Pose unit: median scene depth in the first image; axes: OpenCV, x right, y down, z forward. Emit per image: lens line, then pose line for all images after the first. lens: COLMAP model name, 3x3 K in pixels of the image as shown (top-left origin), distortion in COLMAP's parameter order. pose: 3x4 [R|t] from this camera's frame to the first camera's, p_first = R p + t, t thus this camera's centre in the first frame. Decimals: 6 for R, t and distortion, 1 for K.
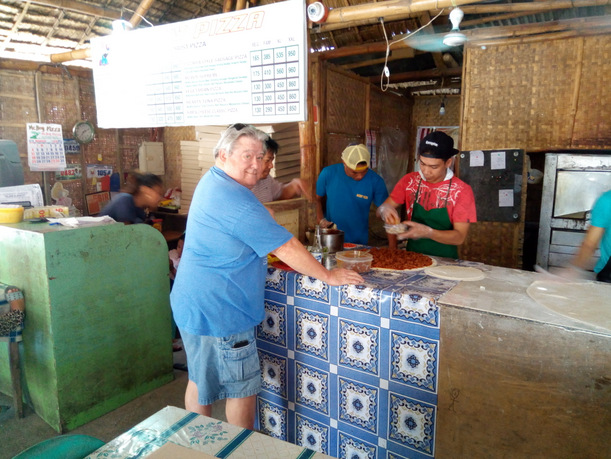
lens RADIAL K [[465.5, 0, 305.6], [0, 465.5, 228.3], [0, 0, 1]] dist [0.014897, 0.005879]
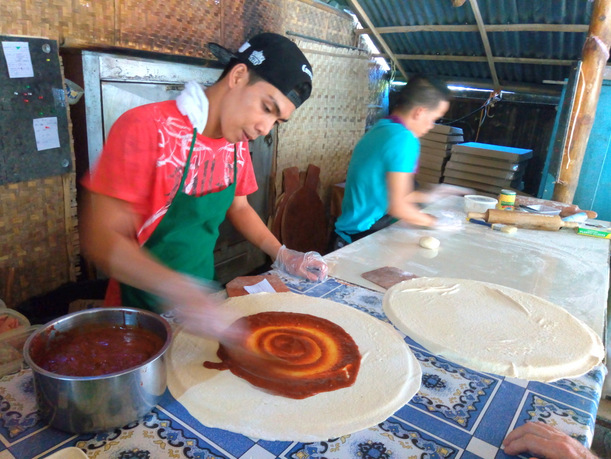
lens RADIAL K [[465.5, 0, 306.2], [0, 465.5, 232.0], [0, 0, 1]] dist [0.014897, 0.005879]
pose [[0.003661, -0.310621, 0.950527, -0.127494], [0.107889, 0.945107, 0.308435, -0.094443], [-0.994156, 0.101422, 0.036973, 0.708735]]
